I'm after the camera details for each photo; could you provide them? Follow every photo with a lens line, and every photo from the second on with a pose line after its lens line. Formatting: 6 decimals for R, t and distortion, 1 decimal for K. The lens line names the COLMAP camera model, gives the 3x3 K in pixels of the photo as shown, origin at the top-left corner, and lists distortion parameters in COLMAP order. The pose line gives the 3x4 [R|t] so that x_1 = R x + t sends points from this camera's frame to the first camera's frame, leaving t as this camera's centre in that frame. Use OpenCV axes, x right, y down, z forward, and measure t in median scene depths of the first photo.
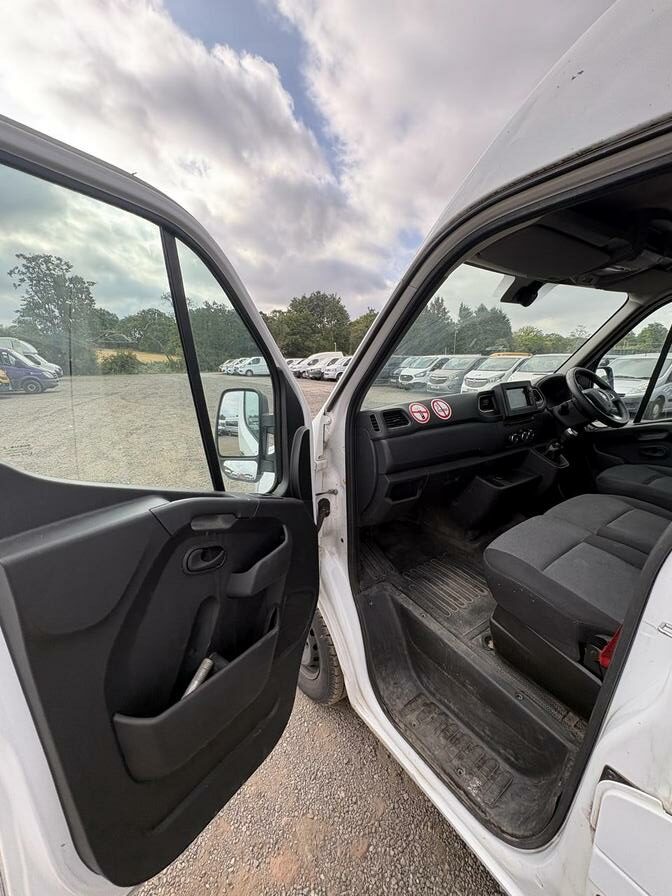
lens RADIAL K [[365.0, 0, 336.0], [0, 365.0, 448.0], [0, 0, 1]] dist [0.001564, 0.000301]
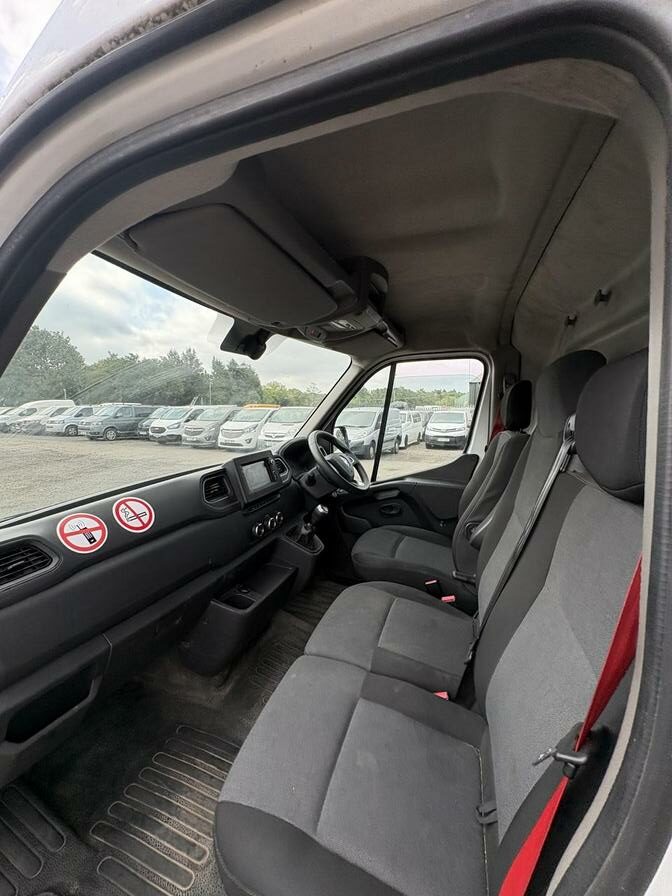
lens RADIAL K [[365.9, 0, 329.3], [0, 365.9, 451.1], [0, 0, 1]] dist [0.000544, 0.000035]
pose [[0.818050, -0.056644, 0.572352, 0.147681], [0.127199, 0.988315, -0.083991, -0.081795], [-0.560906, 0.141511, 0.815695, 0.227515]]
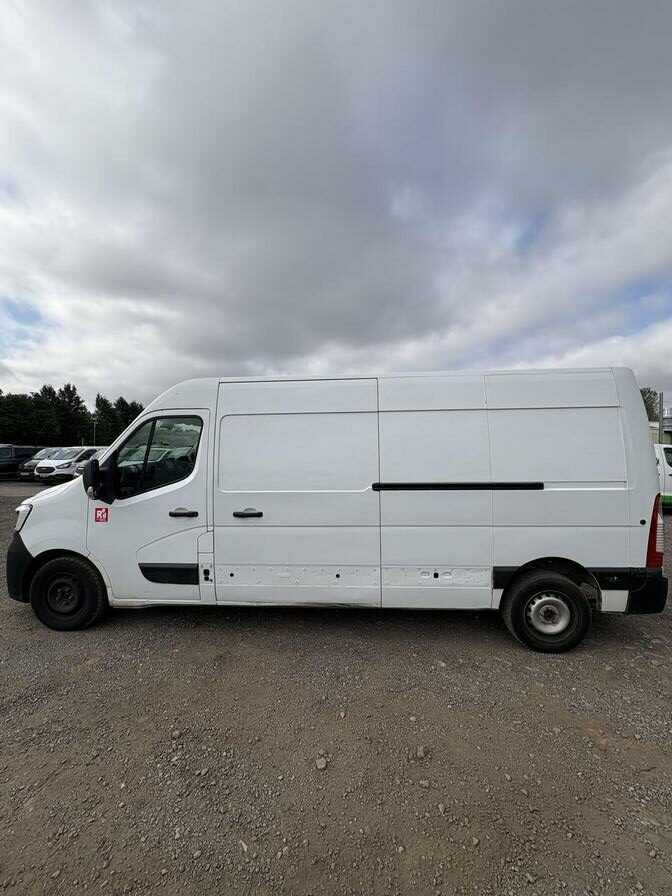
lens RADIAL K [[363.7, 0, 344.5], [0, 363.7, 445.8], [0, 0, 1]] dist [-0.010909, -0.000045]
pose [[0.609992, 0.019859, 0.792158, -0.585422], [0.180895, 0.969799, -0.163608, 0.288409], [-0.771483, 0.243097, 0.587978, -1.109543]]
